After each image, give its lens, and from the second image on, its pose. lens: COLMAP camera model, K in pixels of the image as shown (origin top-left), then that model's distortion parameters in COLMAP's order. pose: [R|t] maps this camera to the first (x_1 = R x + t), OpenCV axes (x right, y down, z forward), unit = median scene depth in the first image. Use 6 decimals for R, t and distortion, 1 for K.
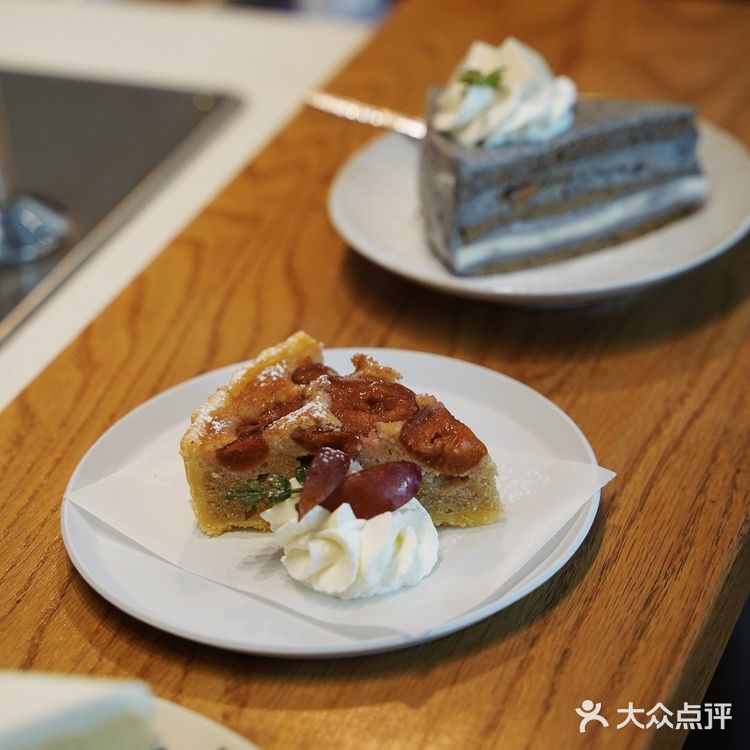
lens RADIAL K [[2311.2, 0, 374.0], [0, 2311.2, 374.8], [0, 0, 1]] dist [0.424255, 0.000000]
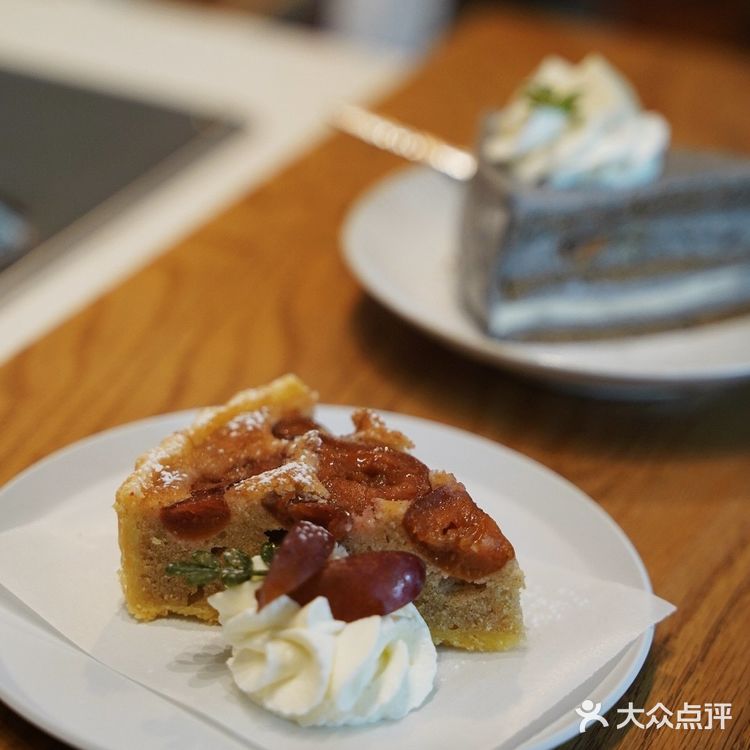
lens RADIAL K [[2311.2, 0, 374.5], [0, 2311.2, 374.1], [0, 0, 1]] dist [0.424255, 0.000000]
pose [[0.991706, 0.128443, 0.004619, -0.007570], [-0.127949, 0.990015, -0.059157, 0.024339], [-0.012171, 0.058075, 0.998238, 0.226185]]
